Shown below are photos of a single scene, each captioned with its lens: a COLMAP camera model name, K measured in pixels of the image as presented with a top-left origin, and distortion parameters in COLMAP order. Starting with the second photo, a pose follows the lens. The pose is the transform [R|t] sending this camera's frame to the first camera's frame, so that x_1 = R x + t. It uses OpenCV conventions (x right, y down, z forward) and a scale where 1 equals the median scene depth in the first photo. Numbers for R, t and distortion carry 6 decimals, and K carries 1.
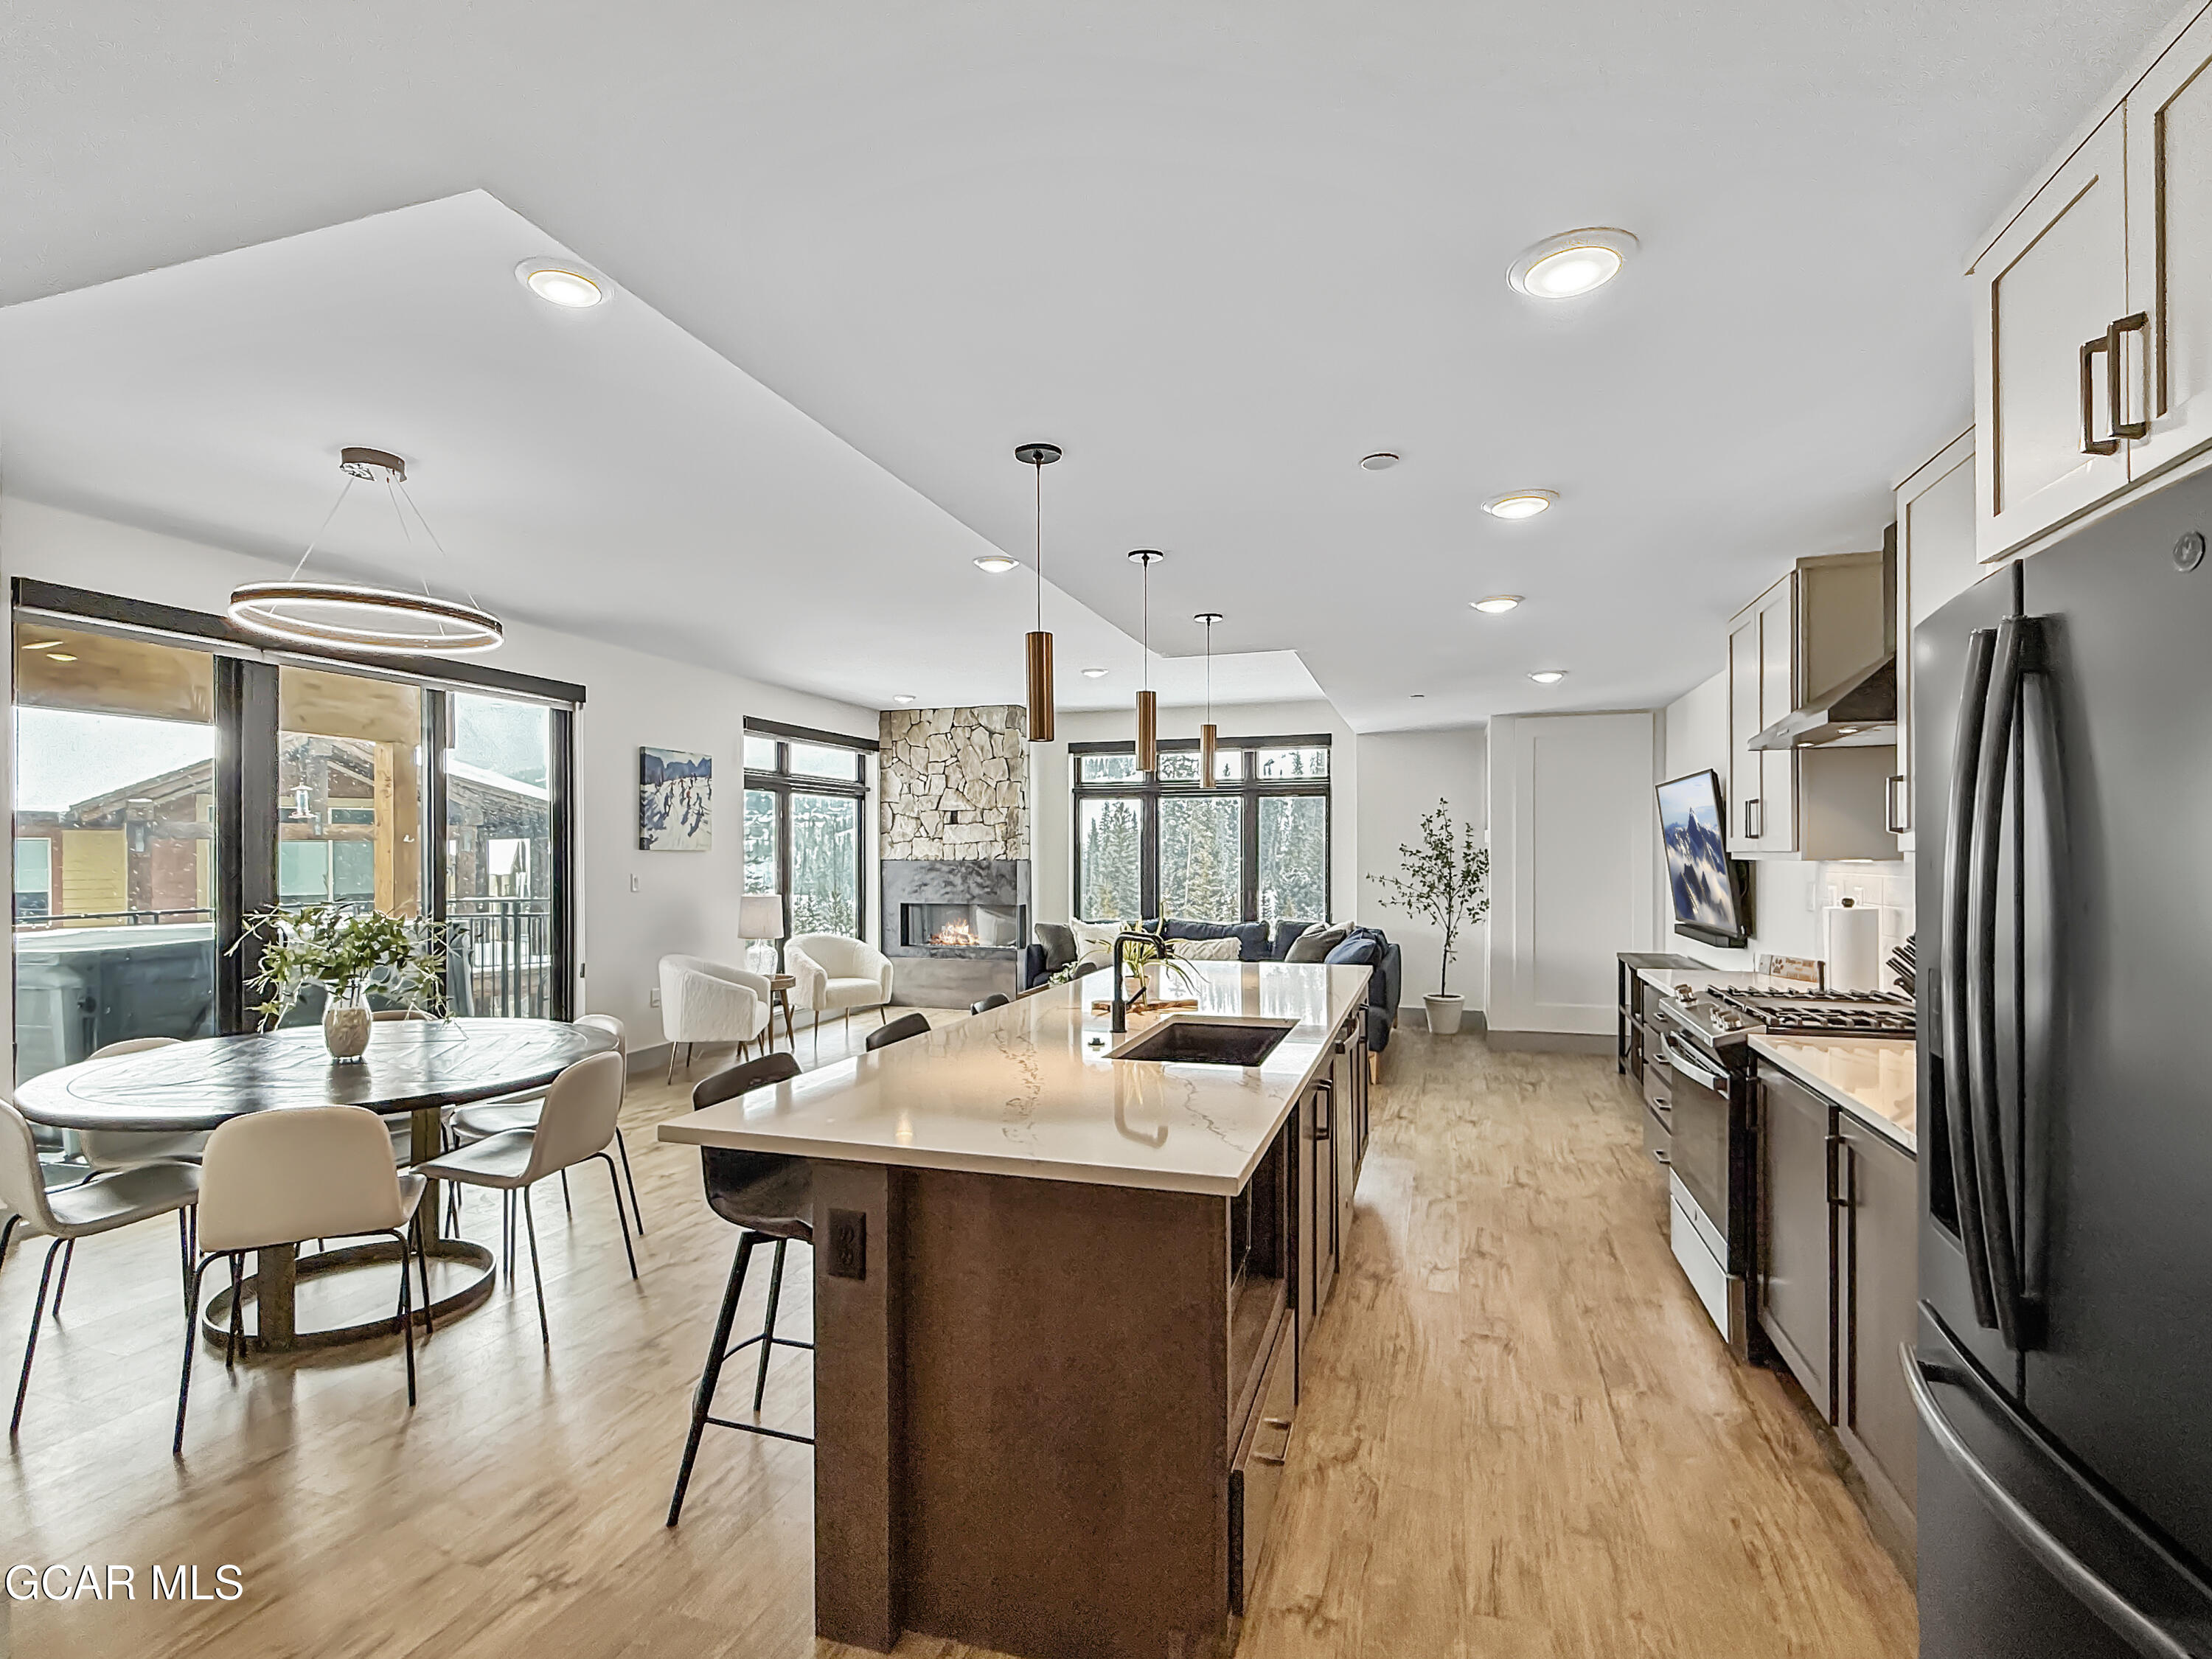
lens RADIAL K [[1076.5, 0, 1106.0], [0, 1076.5, 829.5], [0, 0, 1]] dist [-0.000249, -0.000039]
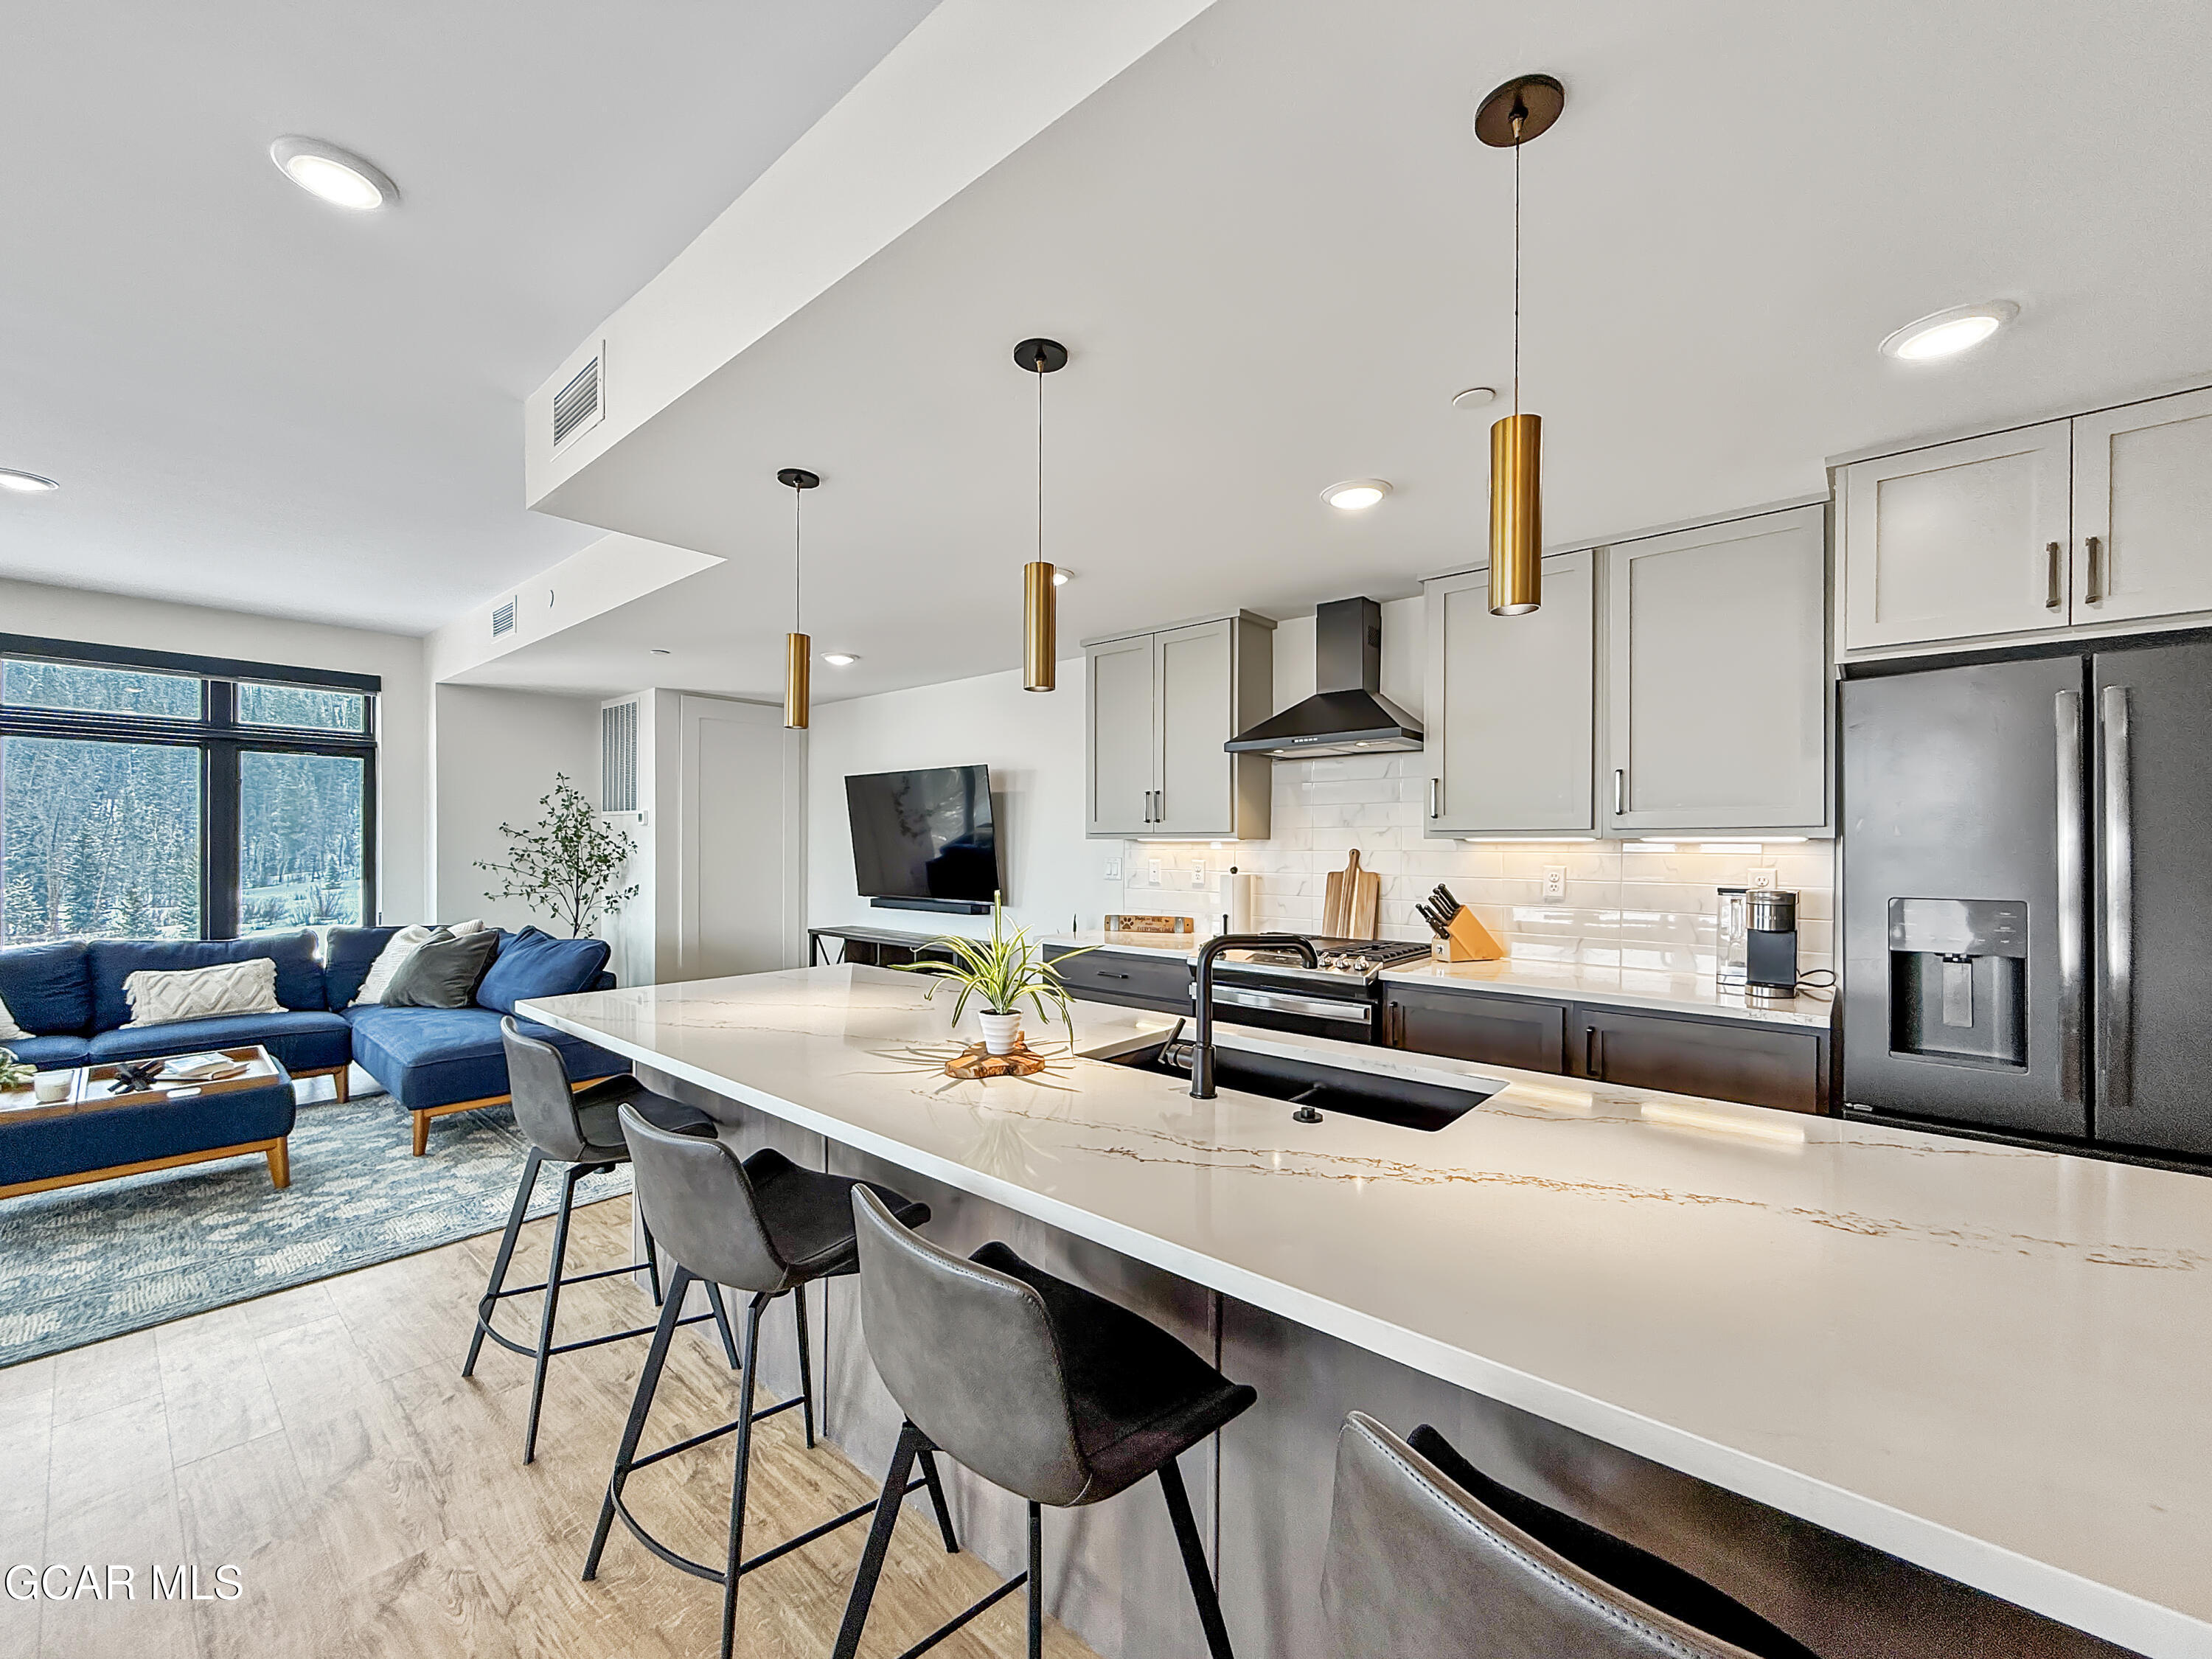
lens RADIAL K [[888.8, 0, 1106.0], [0, 888.8, 829.5], [0, 0, 1]] dist [0.000145, 0.000041]
pose [[0.398695, 0.015187, 0.916958, -0.157095], [-0.021484, 0.999743, -0.007216, 0.011980], [-0.916832, -0.016823, 0.398919, 0.282624]]
